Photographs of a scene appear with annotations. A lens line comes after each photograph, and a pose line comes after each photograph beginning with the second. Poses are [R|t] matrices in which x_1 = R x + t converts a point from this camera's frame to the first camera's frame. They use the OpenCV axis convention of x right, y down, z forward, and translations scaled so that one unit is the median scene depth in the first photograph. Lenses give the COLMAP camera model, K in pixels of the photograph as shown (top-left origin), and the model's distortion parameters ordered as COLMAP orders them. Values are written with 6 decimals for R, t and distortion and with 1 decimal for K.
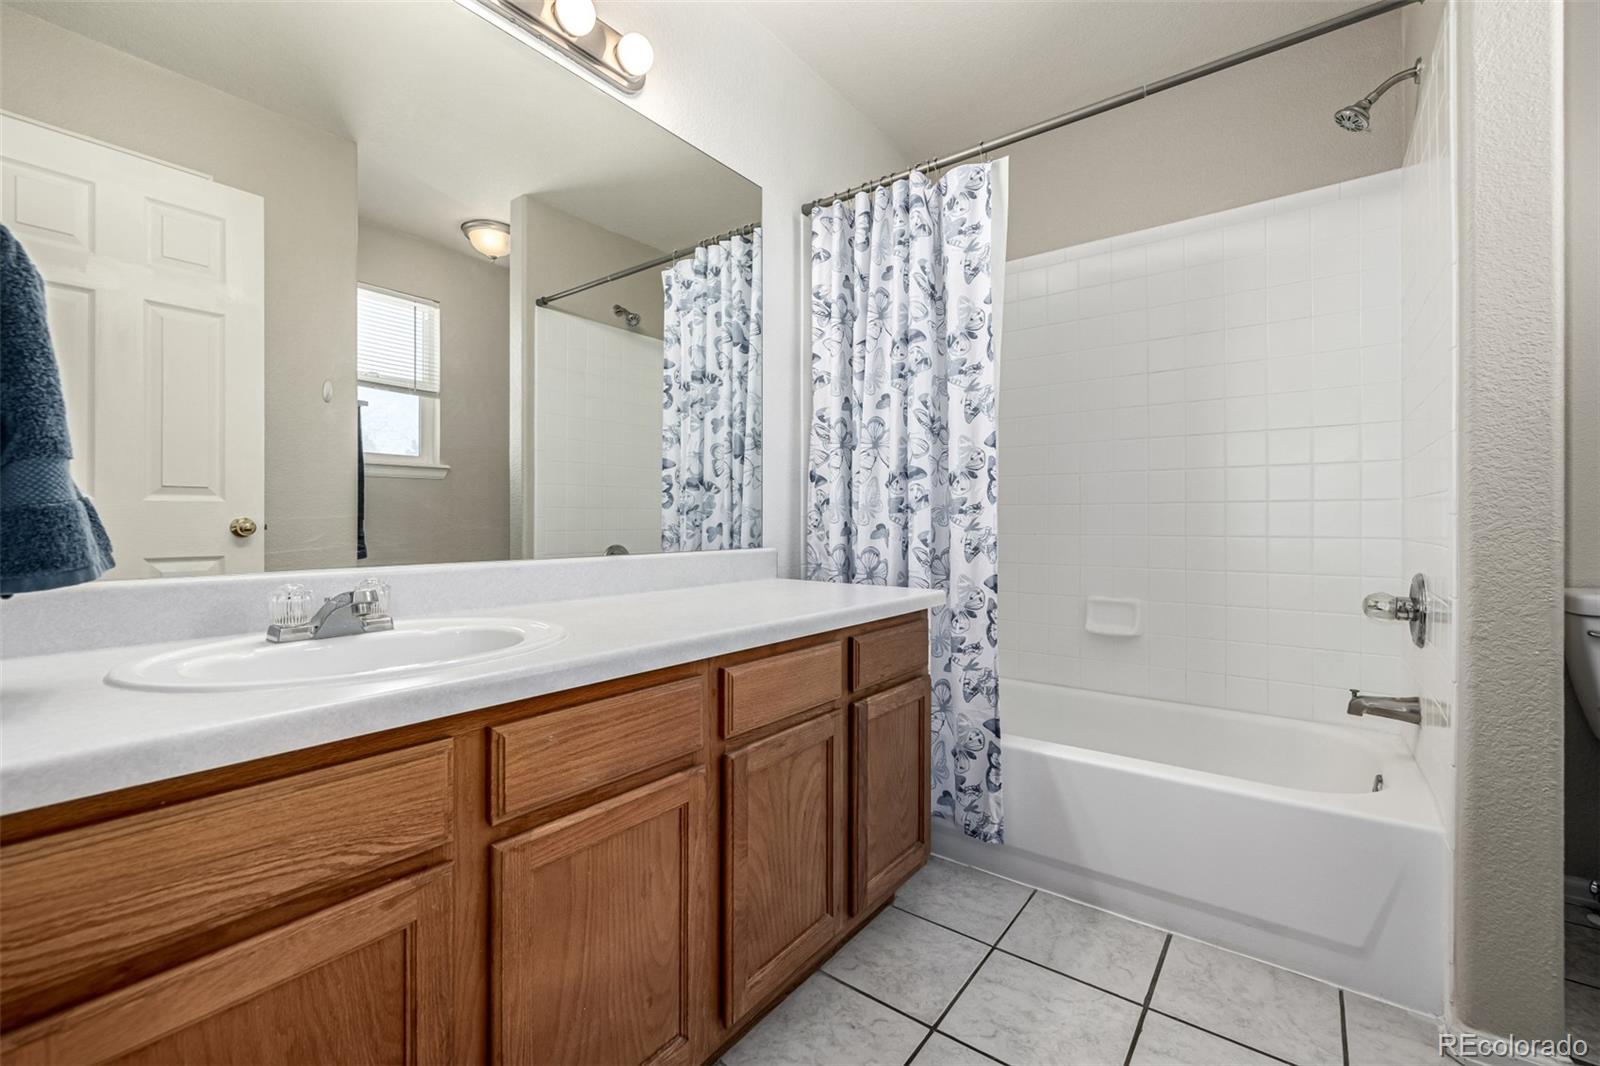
lens RADIAL K [[675.3, 0, 802.5], [0, 675.3, 520.4], [0, 0, 1]] dist [0.000988, -0.000417]
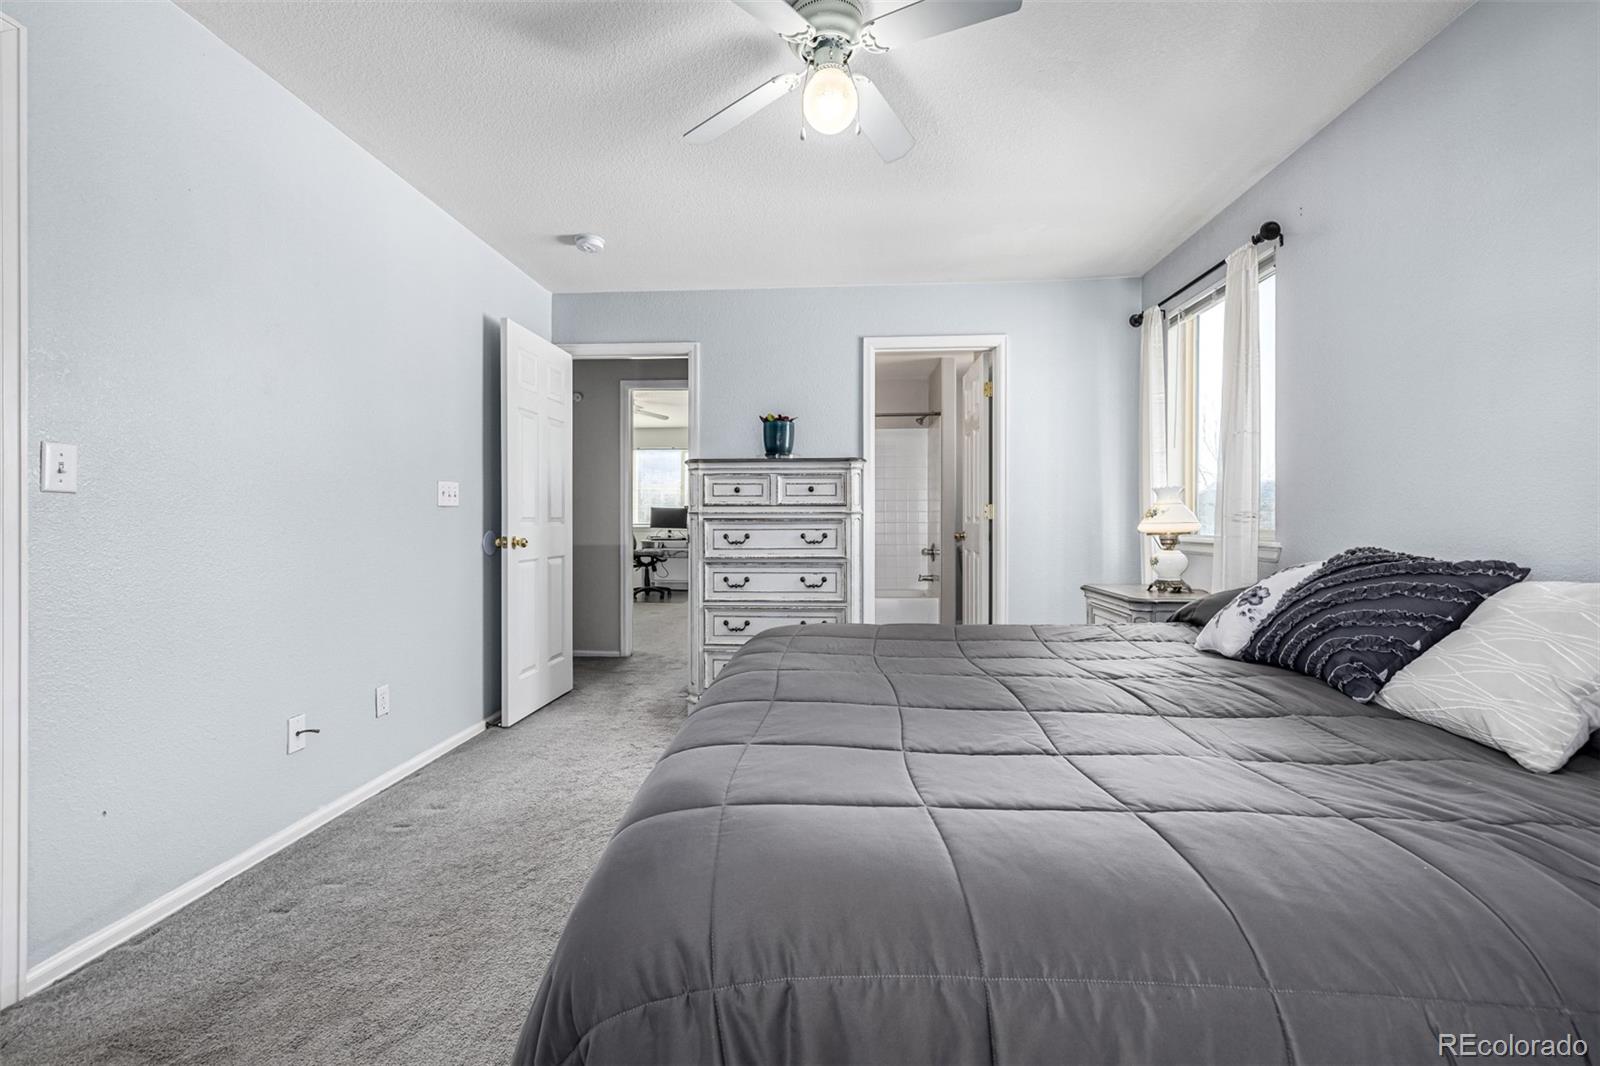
lens RADIAL K [[675.3, 0, 783.4], [0, 675.3, 520.3], [0, 0, 1]] dist [0.000988, -0.000417]
pose [[0.842406, -0.001427, 0.538842, -1.801305], [-0.001121, 0.999990, 0.004400, -0.064127], [-0.538843, -0.004310, 0.842395, -1.707100]]
